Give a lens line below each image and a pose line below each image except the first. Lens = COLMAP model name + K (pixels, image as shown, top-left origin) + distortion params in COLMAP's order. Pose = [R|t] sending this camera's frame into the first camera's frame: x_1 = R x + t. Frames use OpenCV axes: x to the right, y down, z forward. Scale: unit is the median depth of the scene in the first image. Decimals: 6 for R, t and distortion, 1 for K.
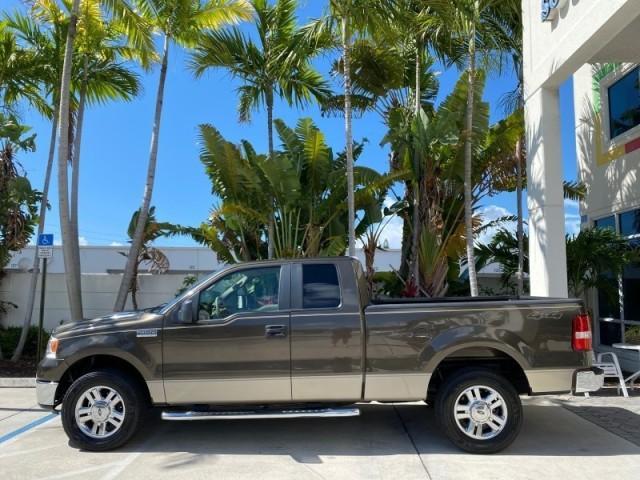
lens RADIAL K [[490.3, 0, 318.6], [0, 490.3, 239.0], [0, 0, 1]] dist [0.021001, -0.022812]
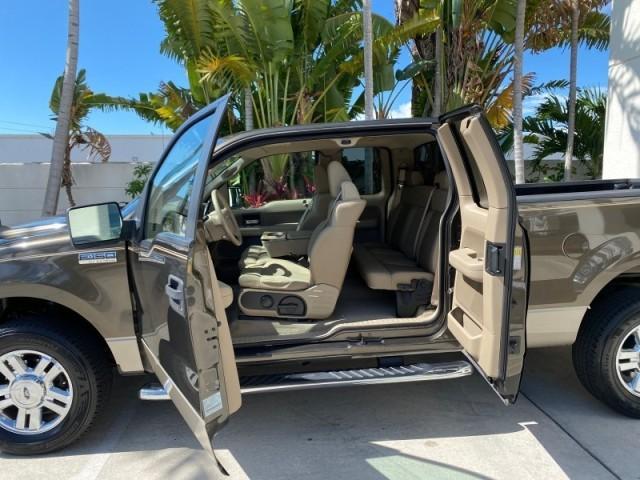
lens RADIAL K [[490.3, 0, 320.8], [0, 490.3, 238.4], [0, 0, 1]] dist [0.021001, -0.022812]
pose [[0.993703, -0.031362, 0.107567, -0.085898], [0.007541, 0.976571, 0.215063, 0.029509], [-0.111792, -0.212898, 0.970658, 0.238183]]
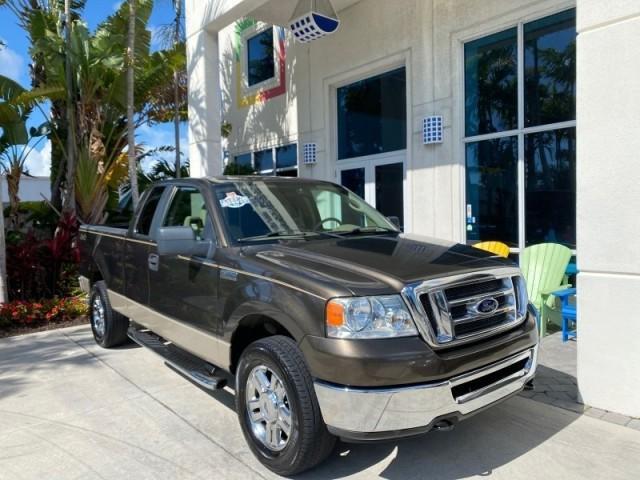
lens RADIAL K [[490.3, 0, 324.0], [0, 490.3, 239.8], [0, 0, 1]] dist [0.021001, -0.022812]
pose [[0.744794, -0.058303, 0.664743, -0.081559], [-0.038427, 0.990775, 0.129954, 0.000133], [-0.666188, -0.122333, 0.735683, -0.024957]]
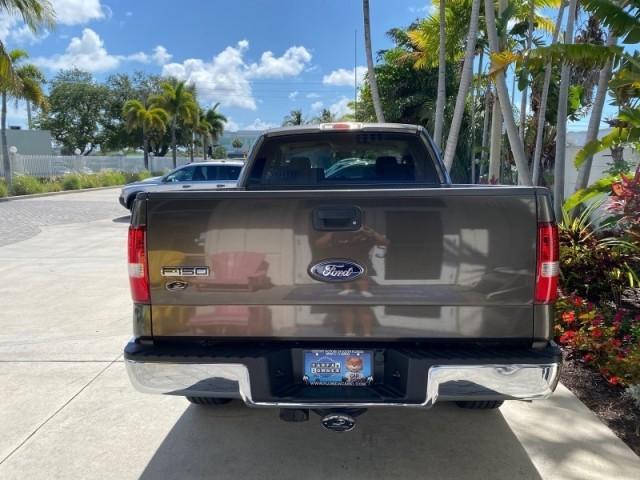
lens RADIAL K [[490.3, 0, 322.6], [0, 490.3, 229.7], [0, 0, 1]] dist [0.021001, -0.022812]
pose [[-0.003716, 0.135065, -0.990830, 0.523175], [0.107183, 0.985182, 0.133893, 0.060121], [0.994232, -0.105703, -0.018138, 0.623334]]
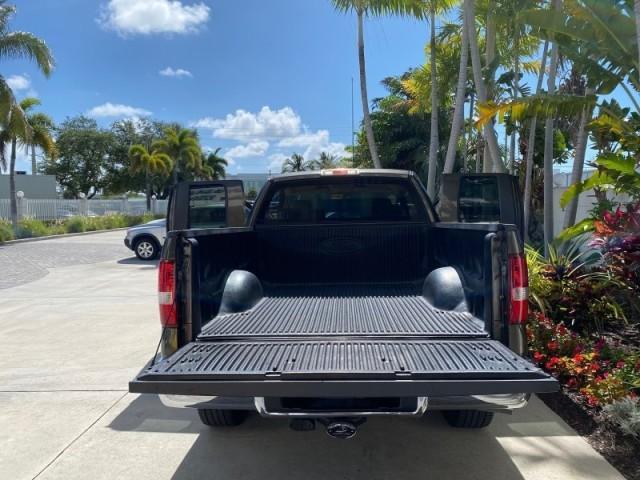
lens RADIAL K [[490.3, 0, 324.3], [0, 490.3, 228.4], [0, 0, 1]] dist [0.021001, -0.022812]
pose [[0.002290, 0.049373, -0.998778, 0.565230], [0.114569, 0.992191, 0.049310, 0.059425], [0.993413, -0.114542, -0.003385, 0.621236]]
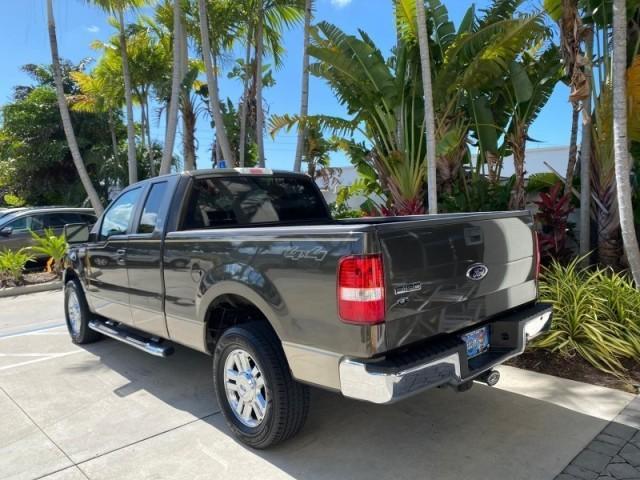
lens RADIAL K [[490.3, 0, 319.5], [0, 490.3, 232.5], [0, 0, 1]] dist [0.021001, -0.022812]
pose [[0.701790, 0.021340, -0.712064, 0.457284], [0.101276, 0.986410, 0.129376, 0.031725], [0.705148, -0.162910, 0.690092, 0.329971]]
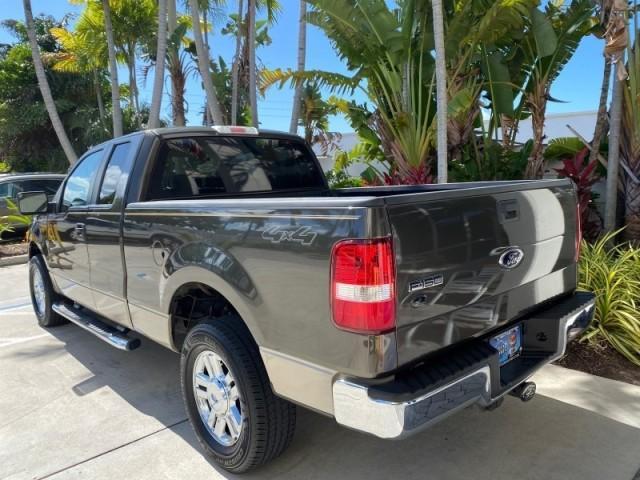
lens RADIAL K [[490.3, 0, 323.8], [0, 490.3, 230.9], [0, 0, 1]] dist [0.021001, -0.022812]
pose [[0.708119, 0.067456, -0.702864, 0.407987], [0.095295, 0.977189, 0.189792, 0.039348], [0.699633, -0.201375, 0.685537, 0.385502]]
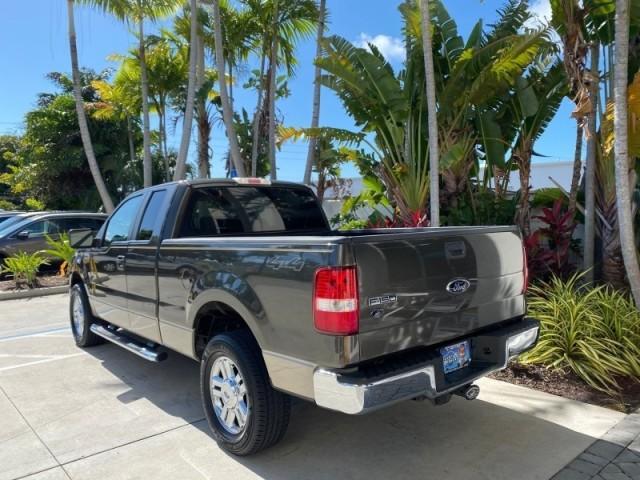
lens RADIAL K [[490.3, 0, 323.0], [0, 490.3, 231.5], [0, 0, 1]] dist [0.021001, -0.022812]
pose [[0.679501, 0.020565, -0.733386, 0.477455], [0.083542, 0.990937, 0.105191, 0.032391], [0.728903, -0.132746, 0.671624, 0.343142]]
